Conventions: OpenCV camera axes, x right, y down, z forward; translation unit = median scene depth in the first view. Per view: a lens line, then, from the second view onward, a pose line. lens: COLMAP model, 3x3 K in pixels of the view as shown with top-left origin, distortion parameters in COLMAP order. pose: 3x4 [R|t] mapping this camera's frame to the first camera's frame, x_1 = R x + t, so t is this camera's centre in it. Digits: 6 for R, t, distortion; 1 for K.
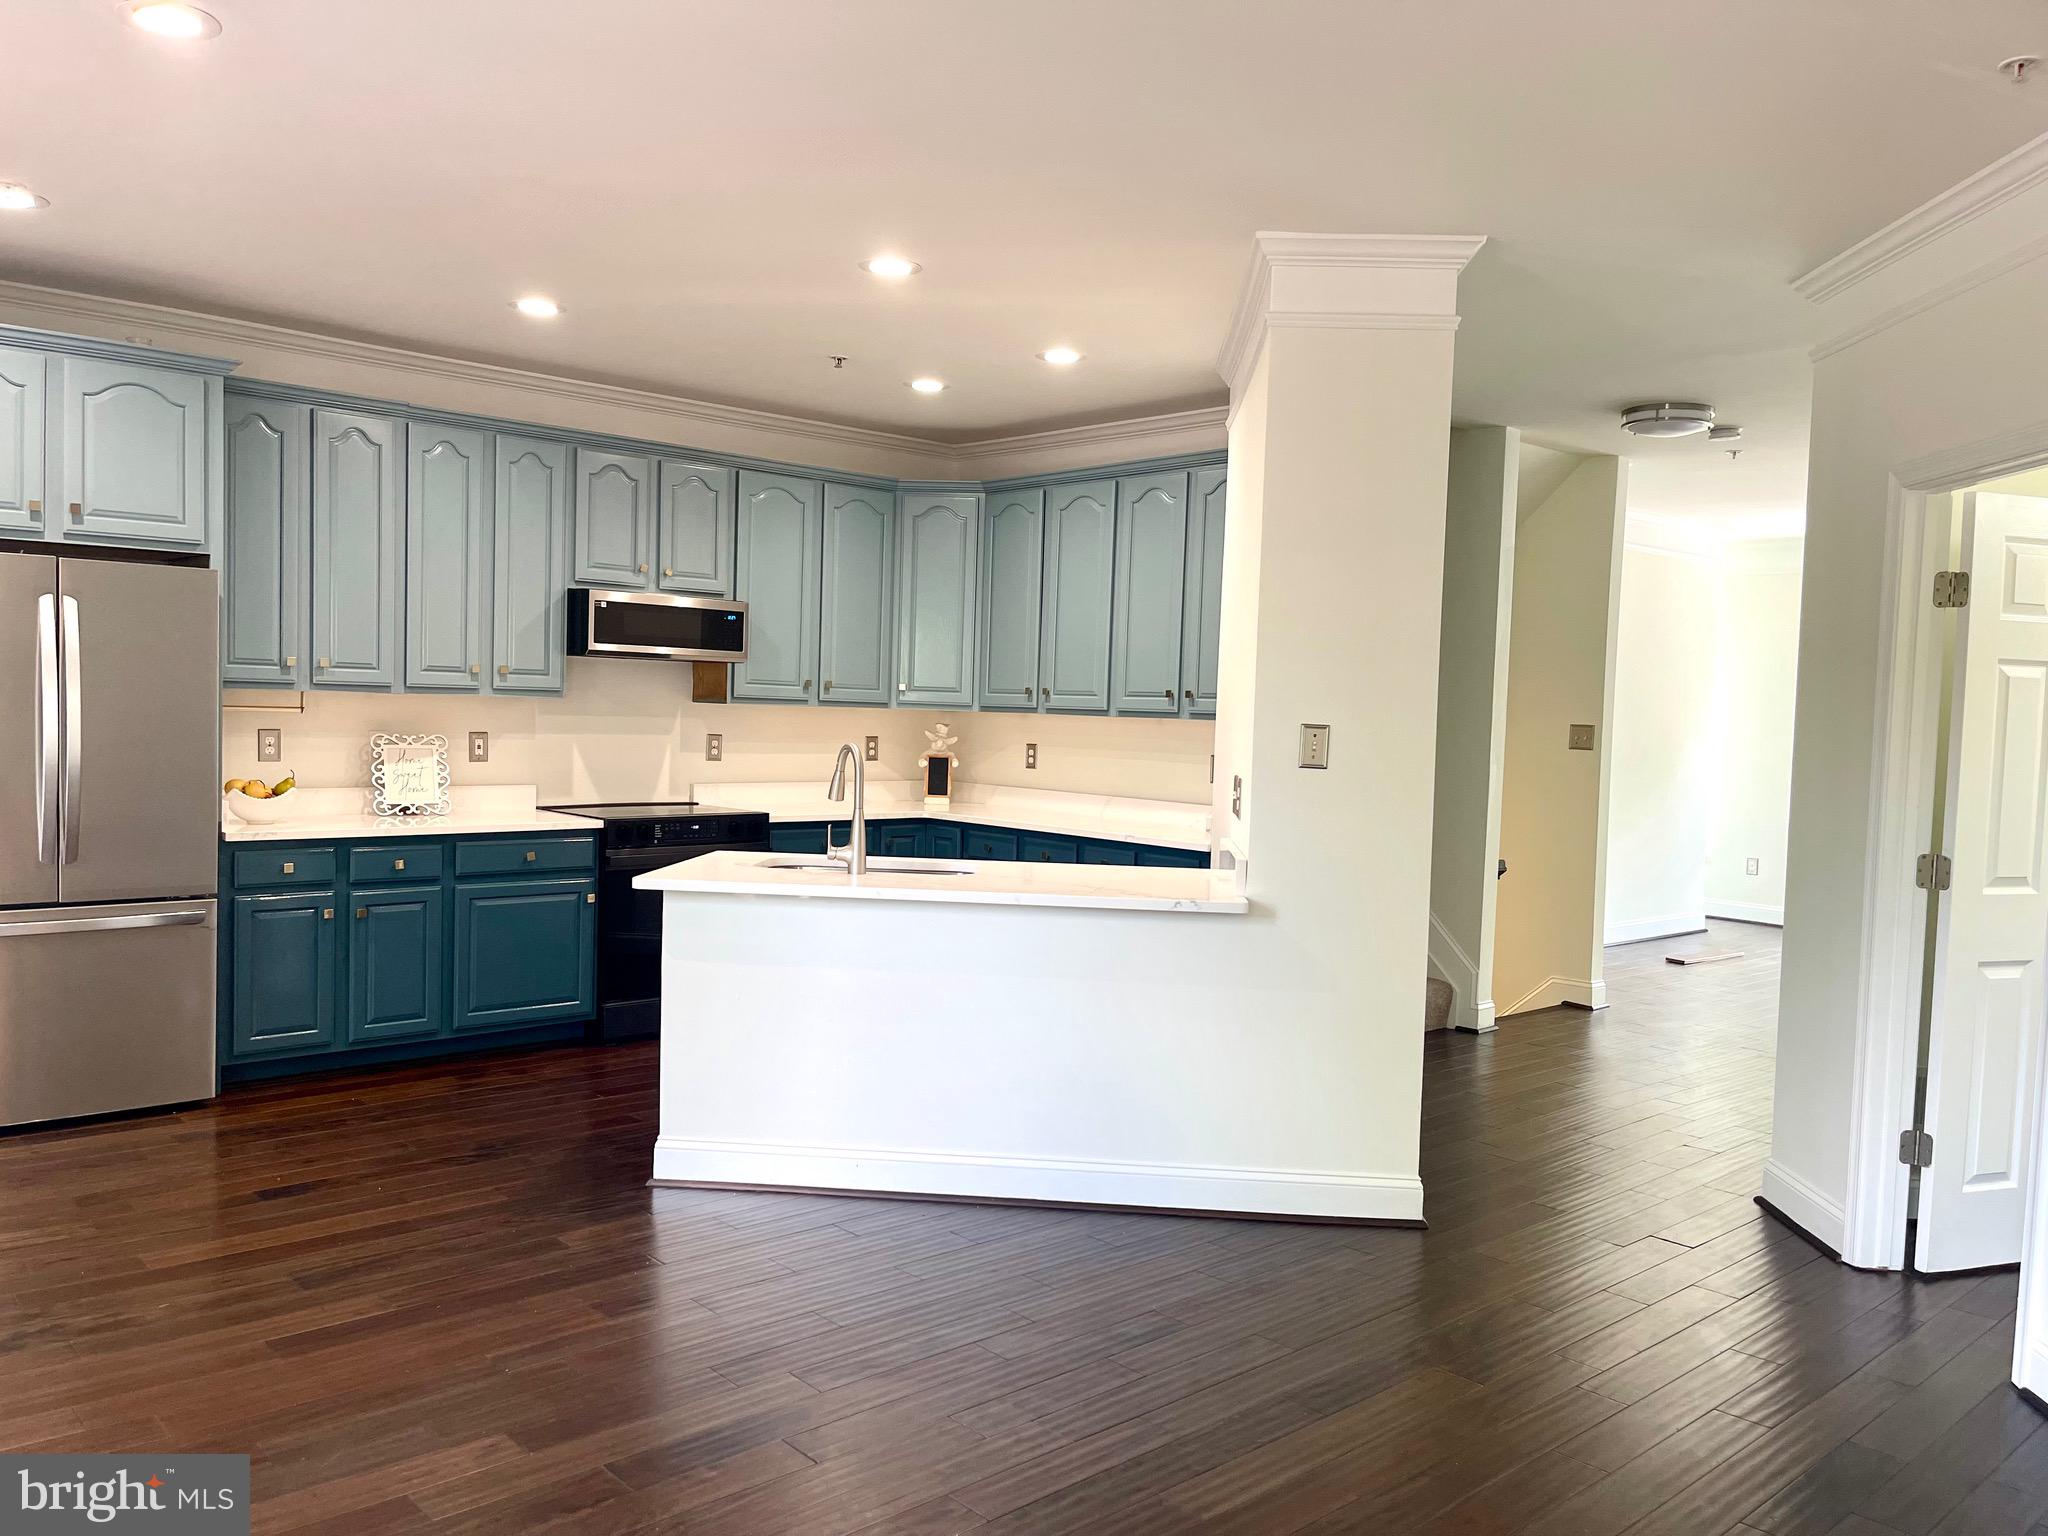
lens RADIAL K [[1546.3, 0, 1009.7], [0, 1546.3, 794.4], [0, 0, 1]] dist [0.046478, -0.056276]
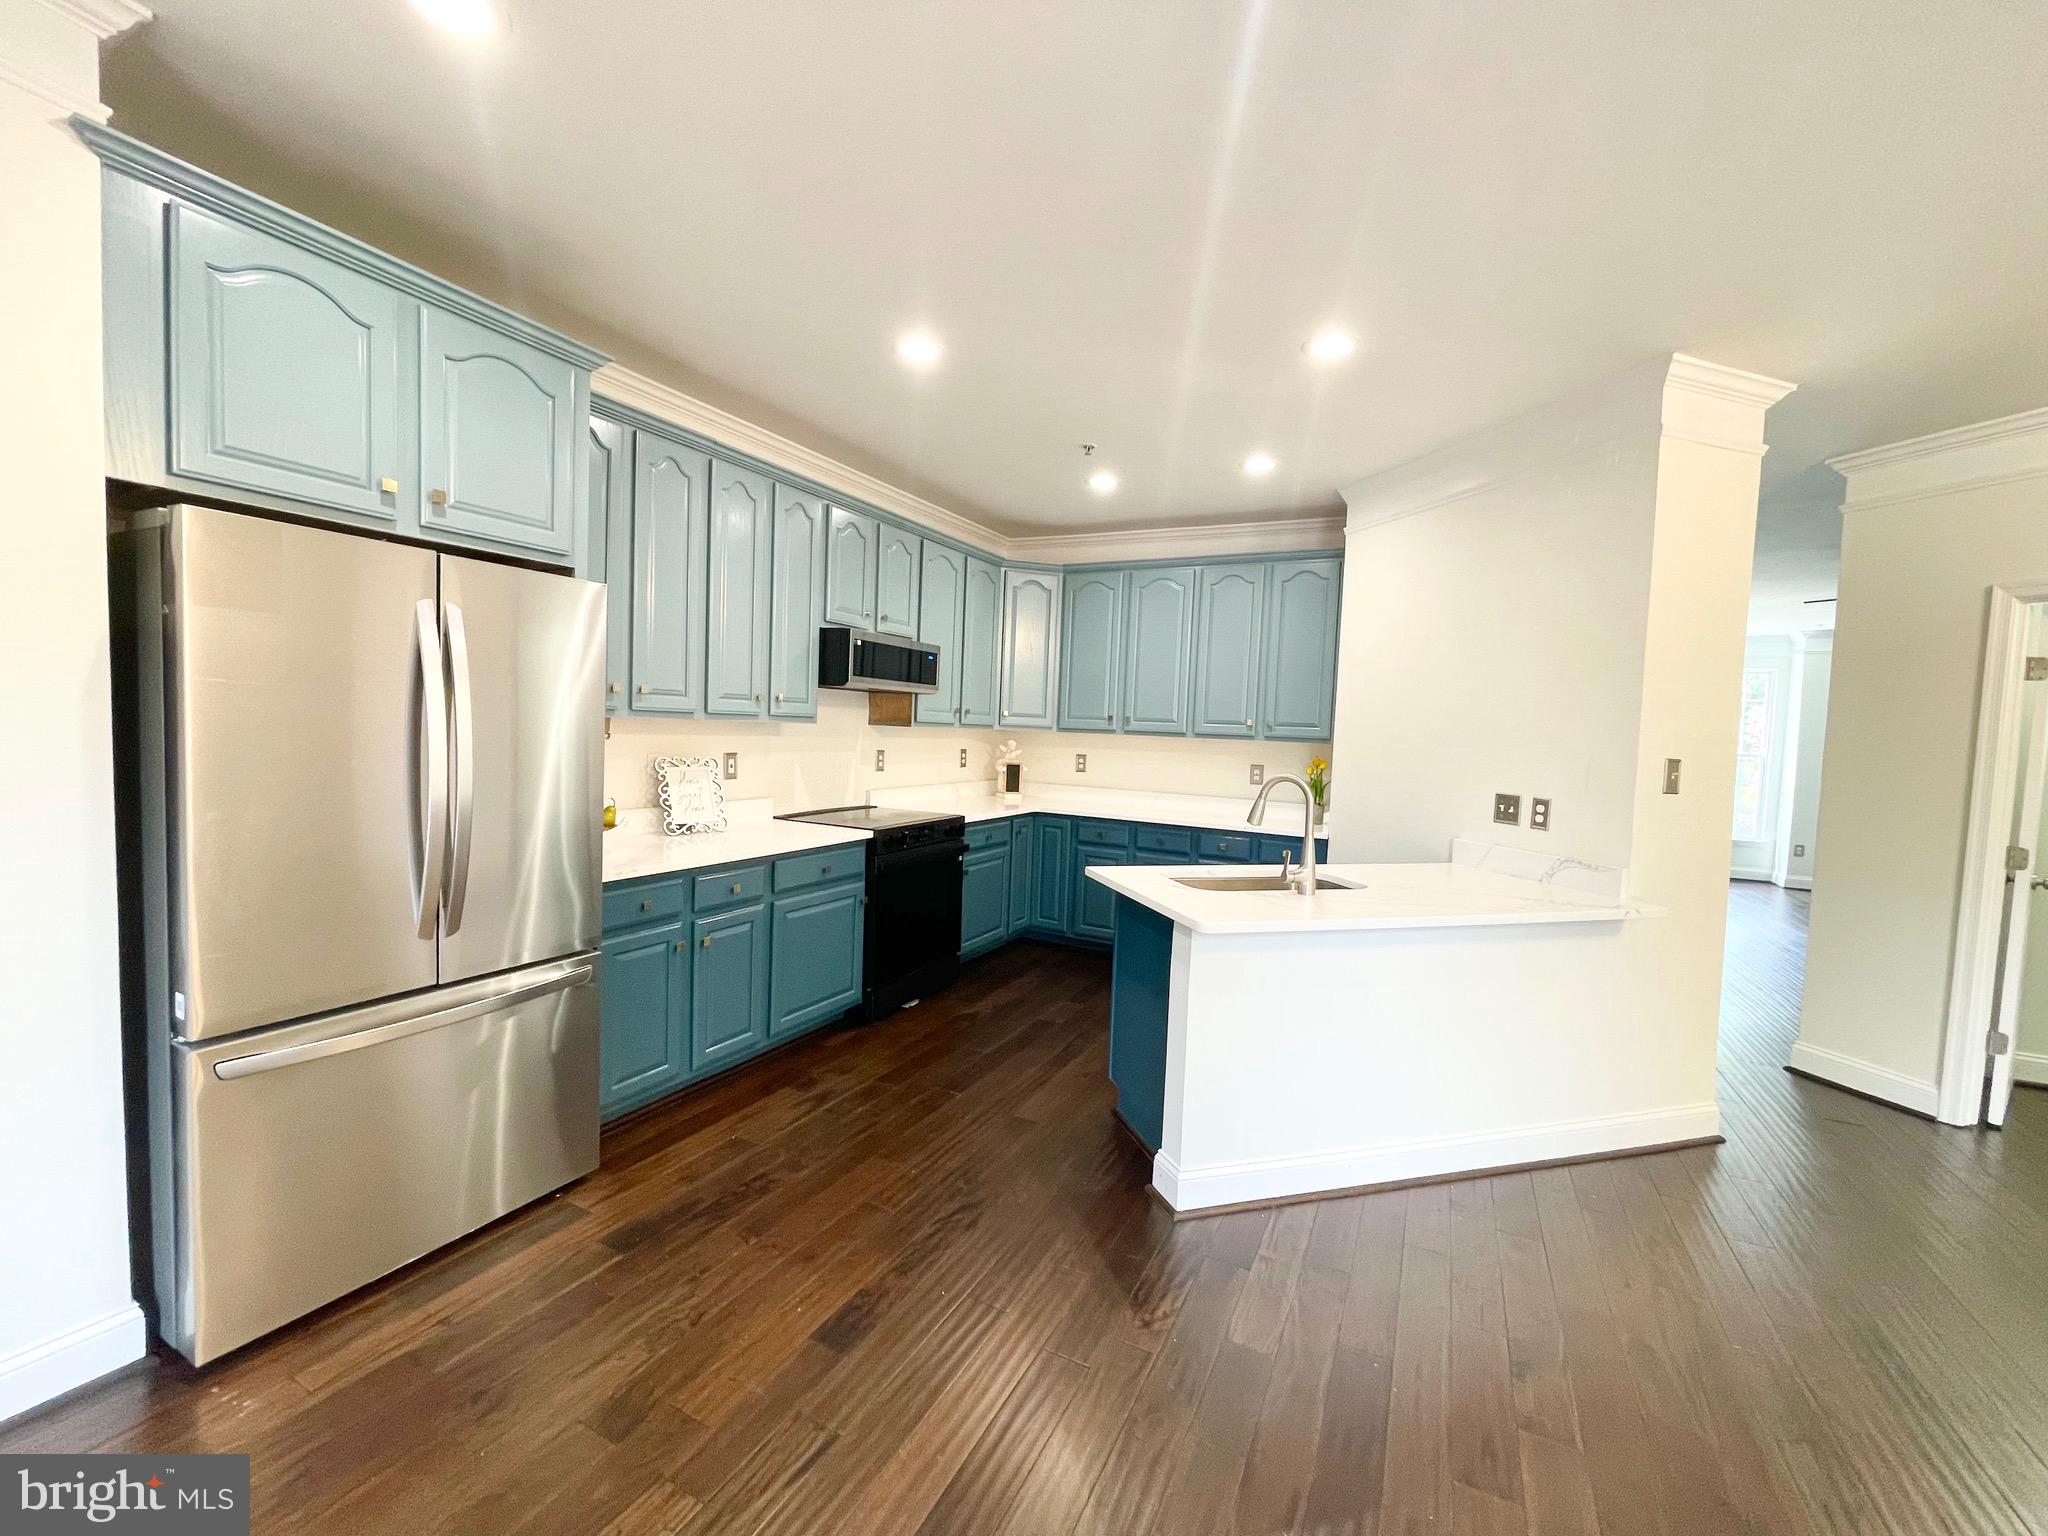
lens RADIAL K [[830.1, 0, 1025.7], [0, 830.1, 769.9], [0, 0, 1]] dist [-0.000446, -0.000424]
pose [[0.937344, -0.012583, 0.348179, -0.368980], [0.009760, 0.999904, 0.009862, -0.033261], [-0.348269, -0.005846, 0.937376, 0.386992]]
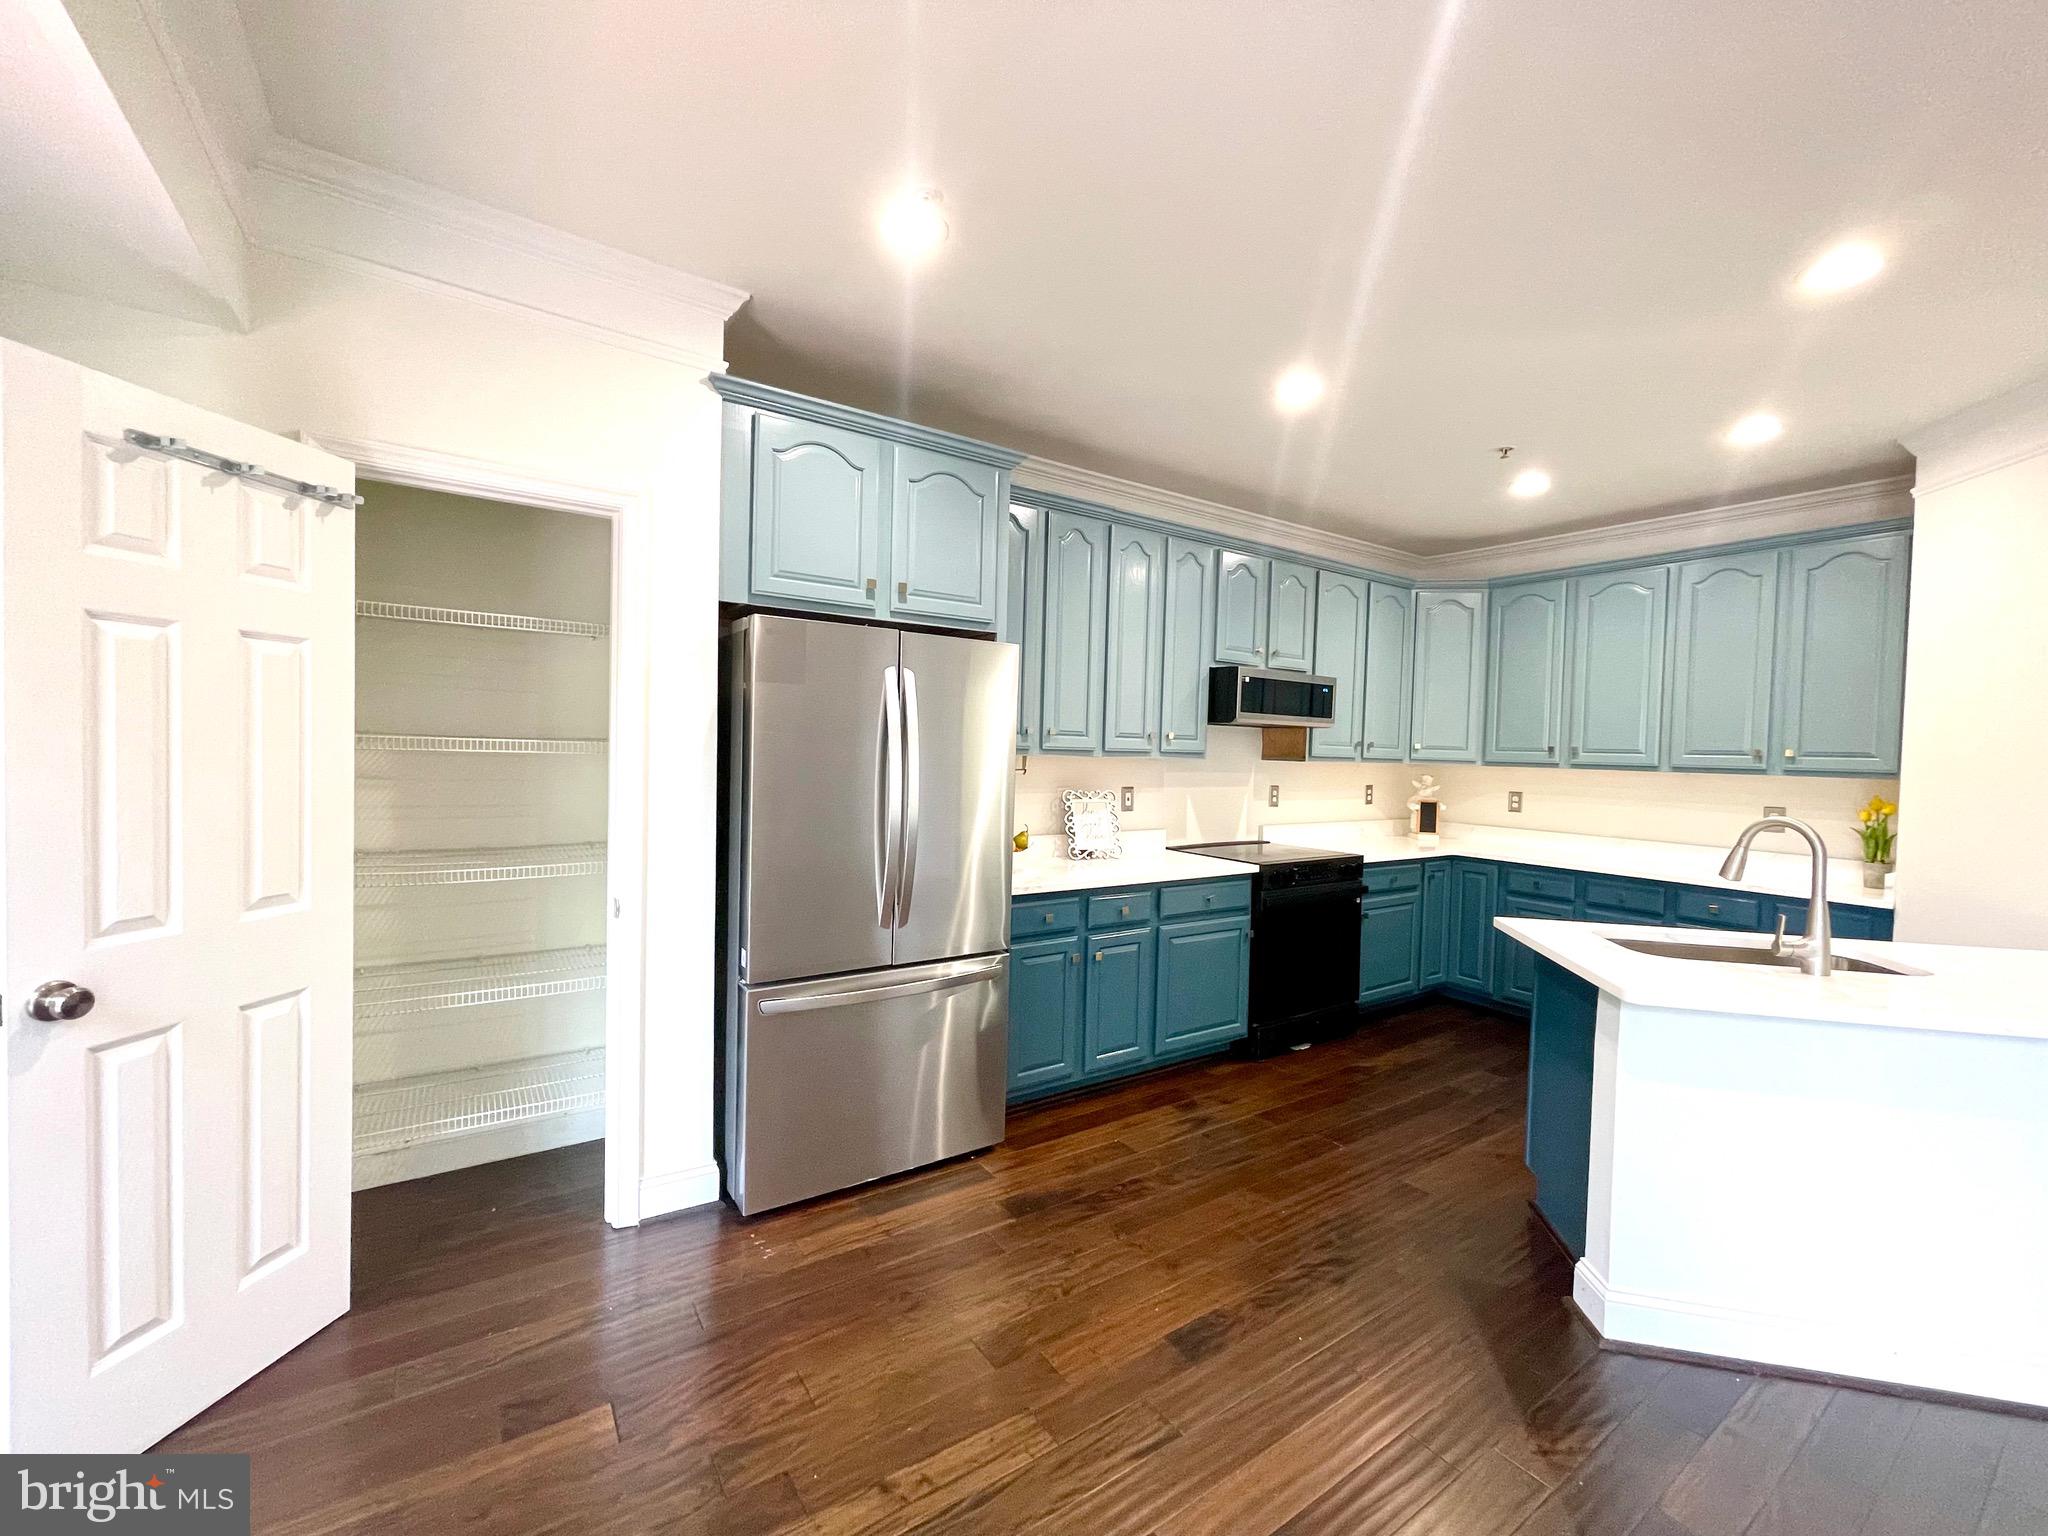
lens RADIAL K [[830.1, 0, 1023.8], [0, 830.1, 768.8], [0, 0, 1]] dist [-0.000446, -0.000424]
pose [[0.989987, -0.001503, -0.141147, -0.347876], [-0.003786, 0.999301, -0.037194, -0.031331], [0.141104, 0.037356, 0.989290, 0.364133]]
